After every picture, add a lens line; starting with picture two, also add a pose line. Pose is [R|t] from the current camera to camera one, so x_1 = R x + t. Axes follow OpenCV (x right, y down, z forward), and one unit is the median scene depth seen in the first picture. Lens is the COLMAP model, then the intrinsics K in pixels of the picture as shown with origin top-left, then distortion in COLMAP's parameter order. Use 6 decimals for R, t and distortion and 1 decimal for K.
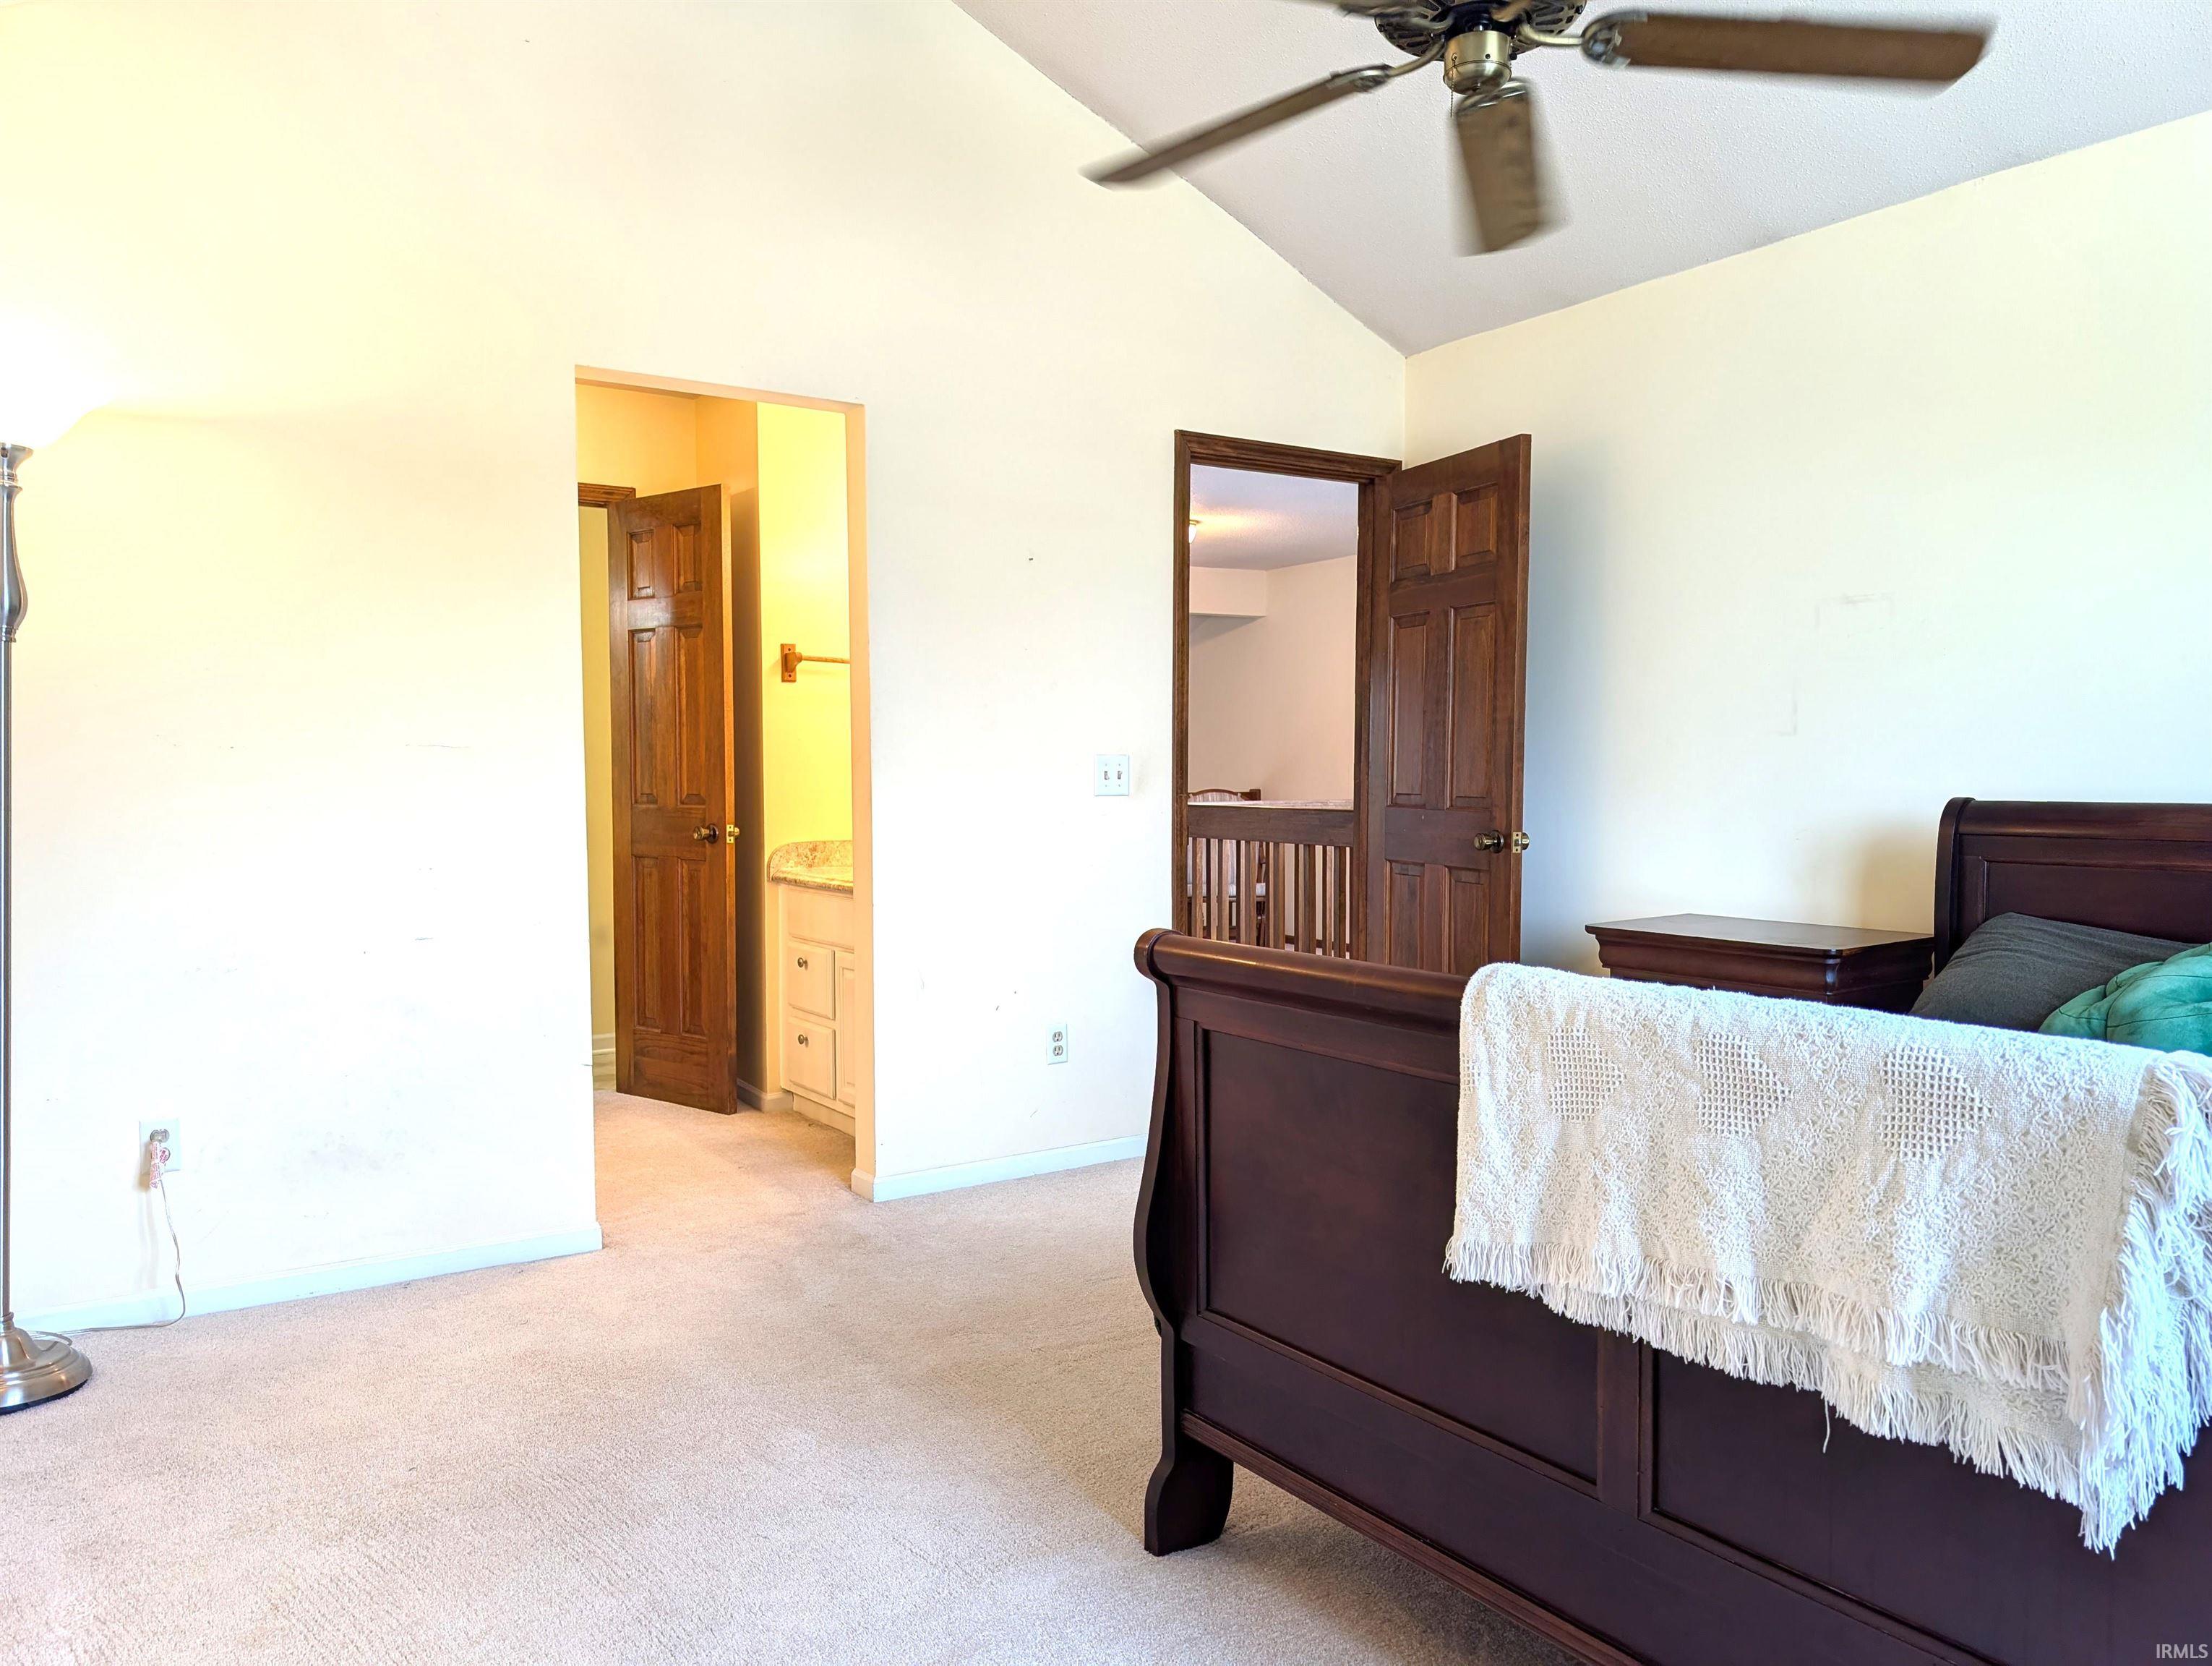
lens RADIAL K [[1548.8, 0, 1109.5], [0, 1548.8, 839.6], [0, 0, 1]] dist [0.032320, -0.001101]
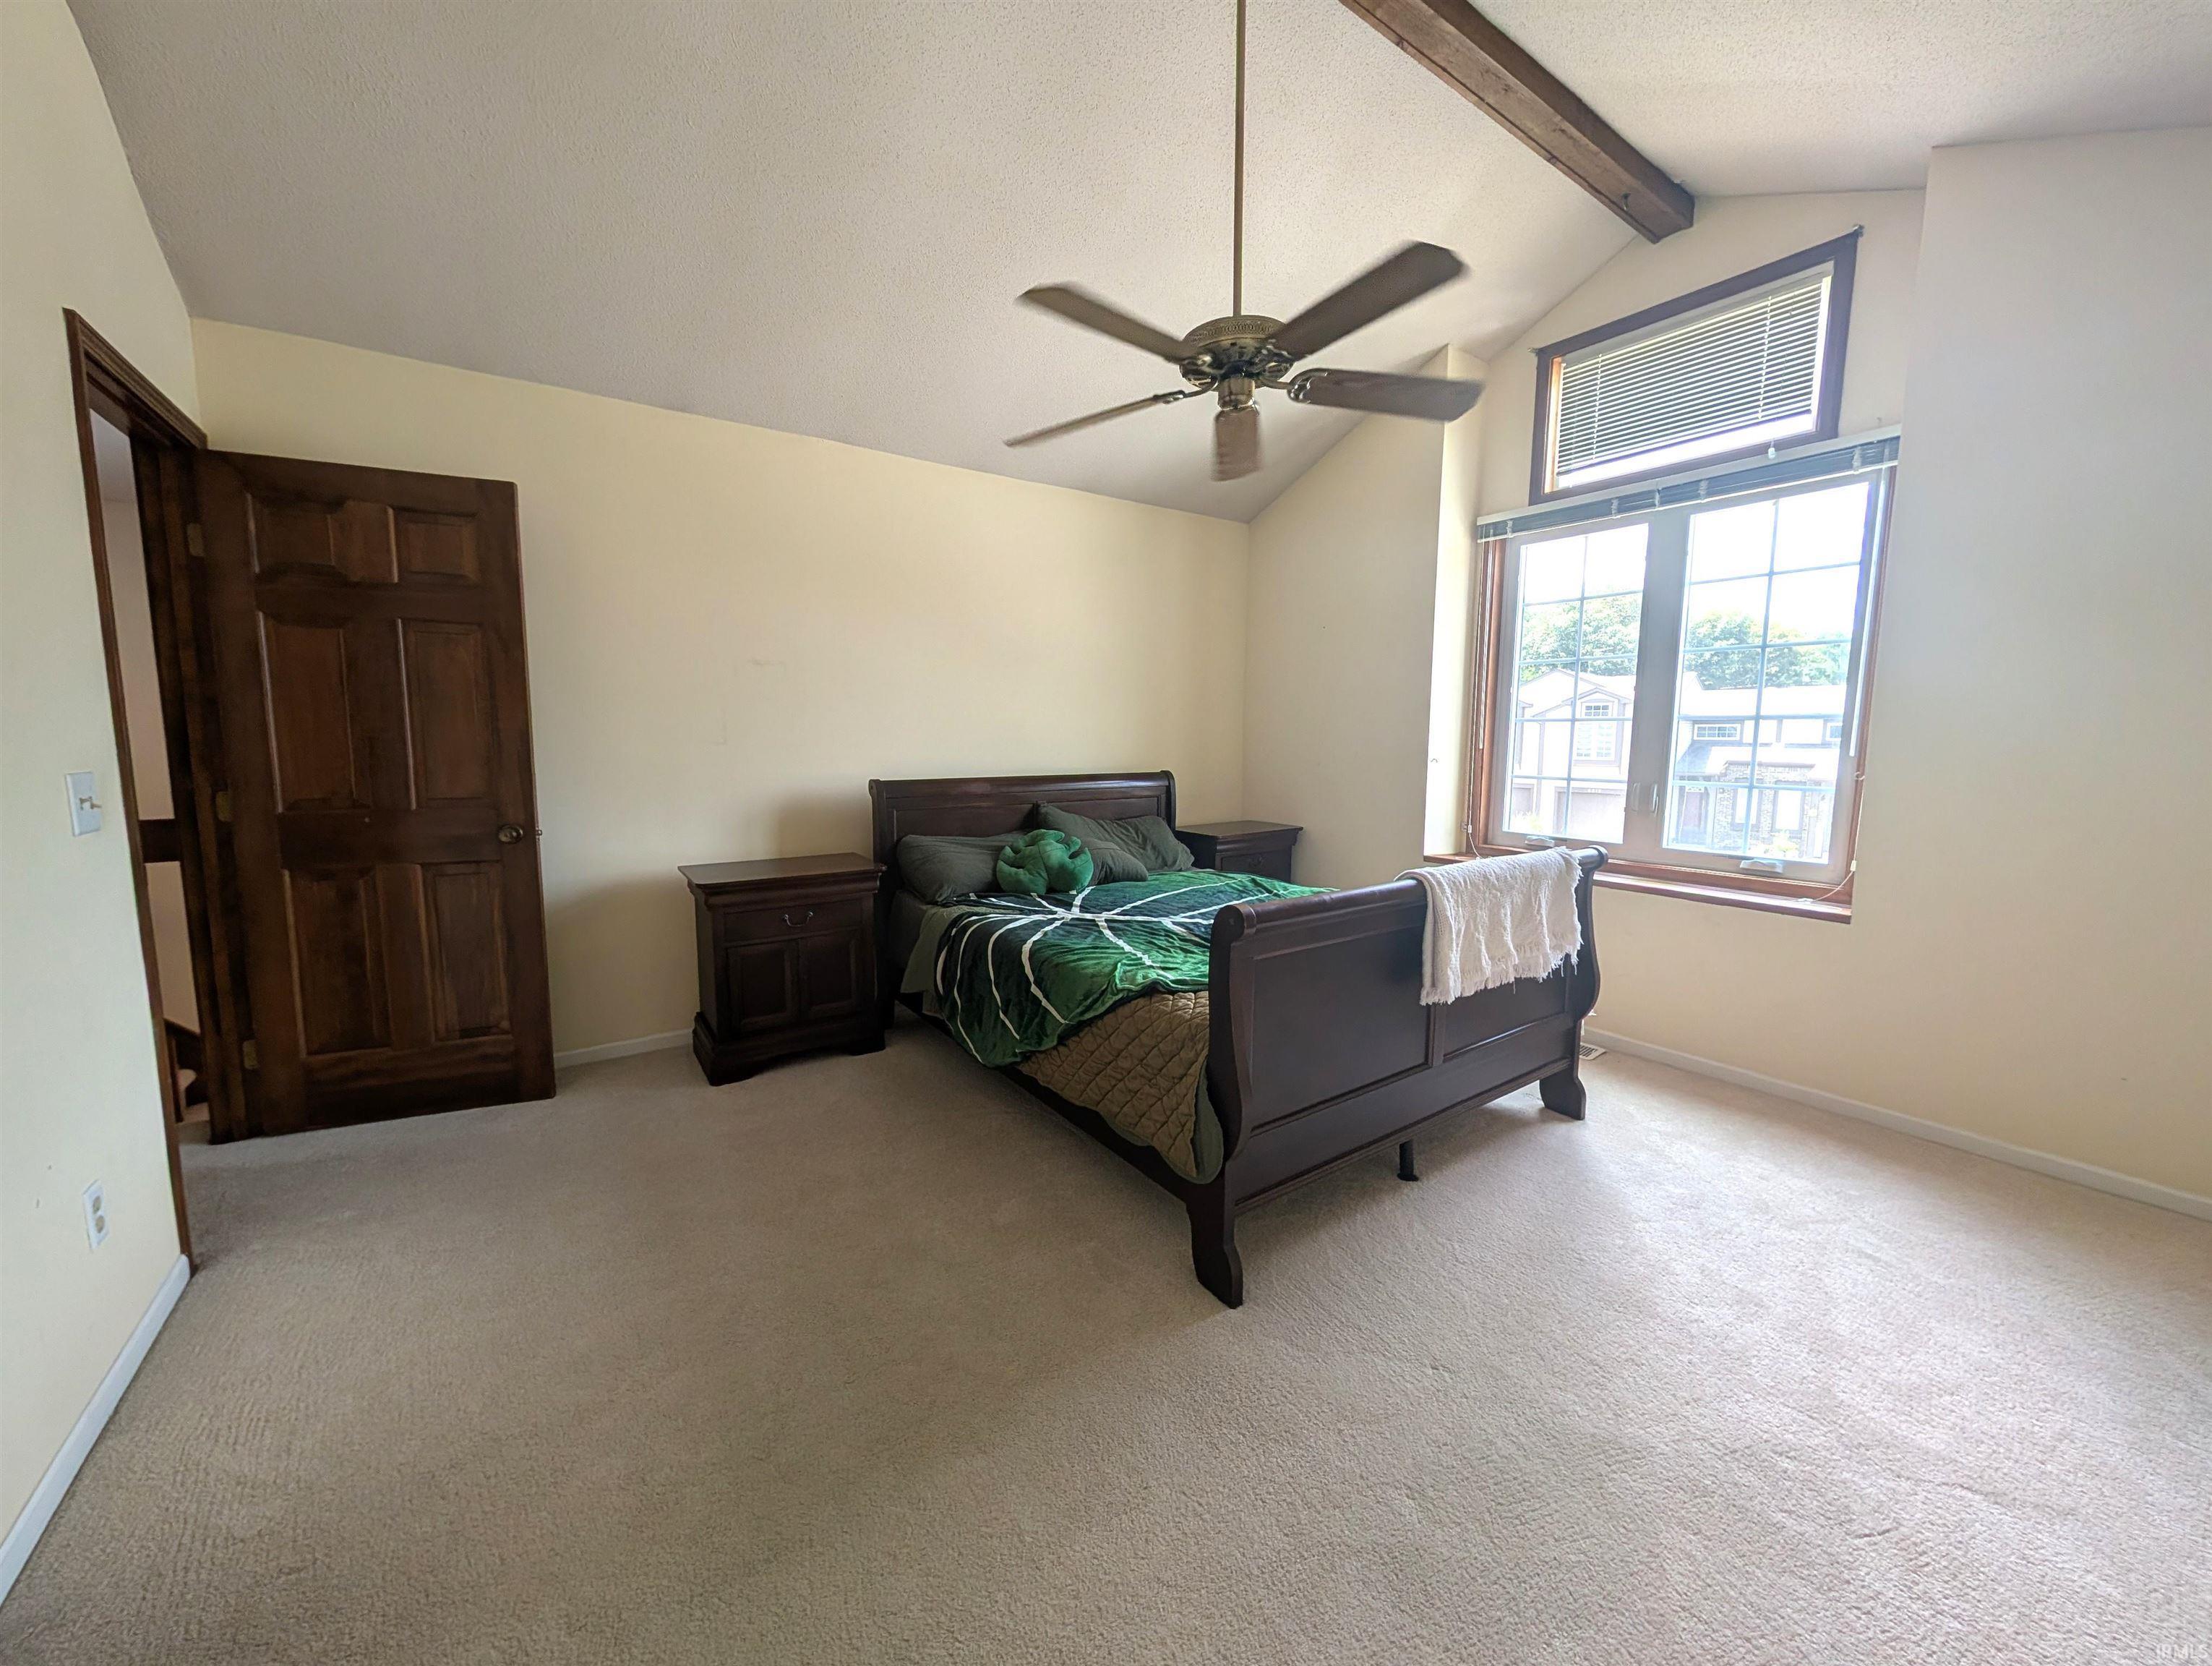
lens RADIAL K [[836.8, 0, 1102.7], [0, 836.8, 825.4], [0, 0, 1]] dist [-0.000006, 0.000123]
pose [[-0.002021, -0.107060, 0.994250, -0.372928], [0.044399, 0.993262, 0.107044, -0.053255], [-0.999012, 0.044360, 0.002746, 0.561327]]
